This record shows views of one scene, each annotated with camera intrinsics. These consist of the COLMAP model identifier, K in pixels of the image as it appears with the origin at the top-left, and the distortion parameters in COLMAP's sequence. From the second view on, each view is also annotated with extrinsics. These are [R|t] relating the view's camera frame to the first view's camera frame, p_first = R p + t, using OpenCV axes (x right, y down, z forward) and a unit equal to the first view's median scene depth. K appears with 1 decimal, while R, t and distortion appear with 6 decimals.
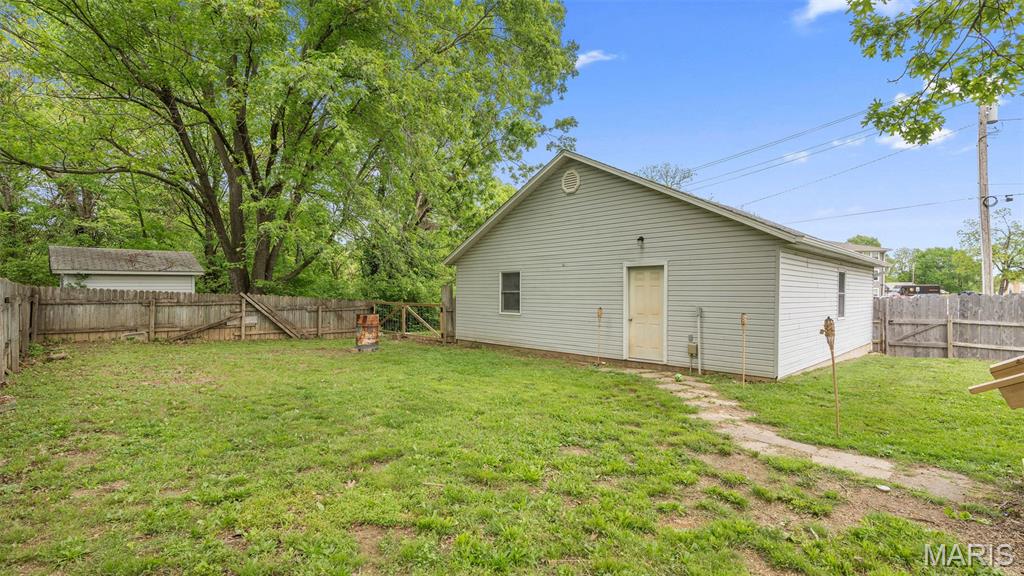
lens RADIAL K [[458.3, 0, 513.3], [0, 458.3, 292.0], [0, 0, 1]] dist [-0.004272, 0.000326]
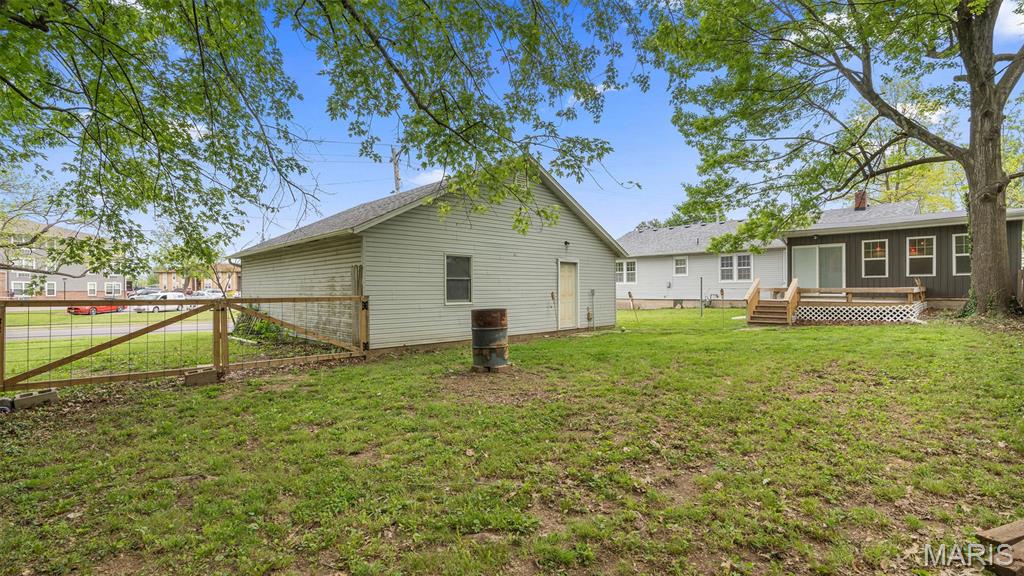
lens RADIAL K [[458.3, 0, 511.3], [0, 458.3, 287.6], [0, 0, 1]] dist [-0.004272, 0.000326]
pose [[0.012383, -0.001669, 0.999922, -0.986209], [0.000086, 0.999999, 0.001668, 0.017636], [-0.999923, 0.000065, 0.012383, 0.993569]]
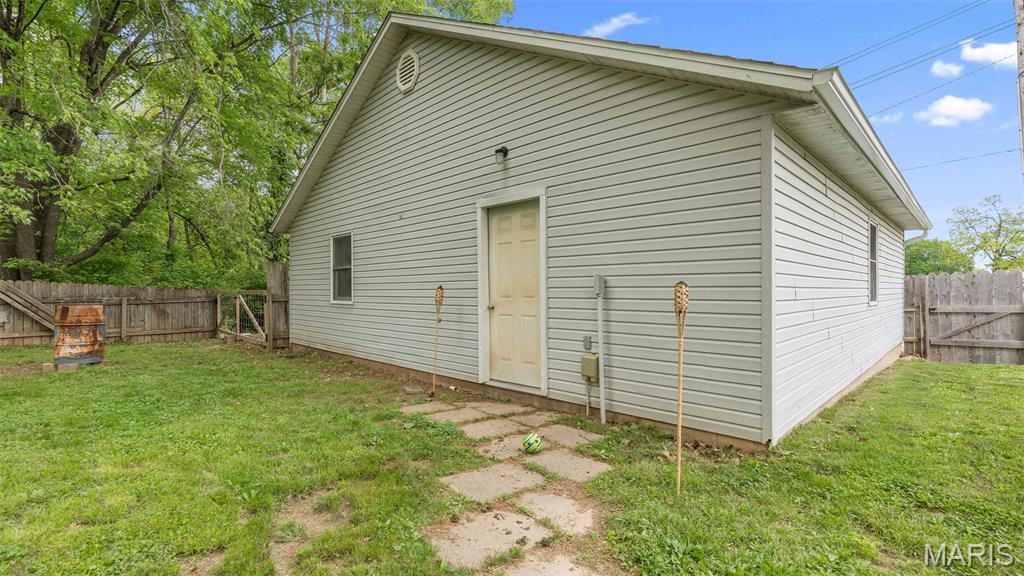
lens RADIAL K [[458.3, 0, 507.1], [0, 458.3, 286.4], [0, 0, 1]] dist [-0.004272, 0.000326]
pose [[0.999858, -0.009384, 0.014017, 0.236083], [0.009443, 0.999947, -0.004157, 0.033668], [-0.013977, 0.004289, 0.999893, 0.415083]]
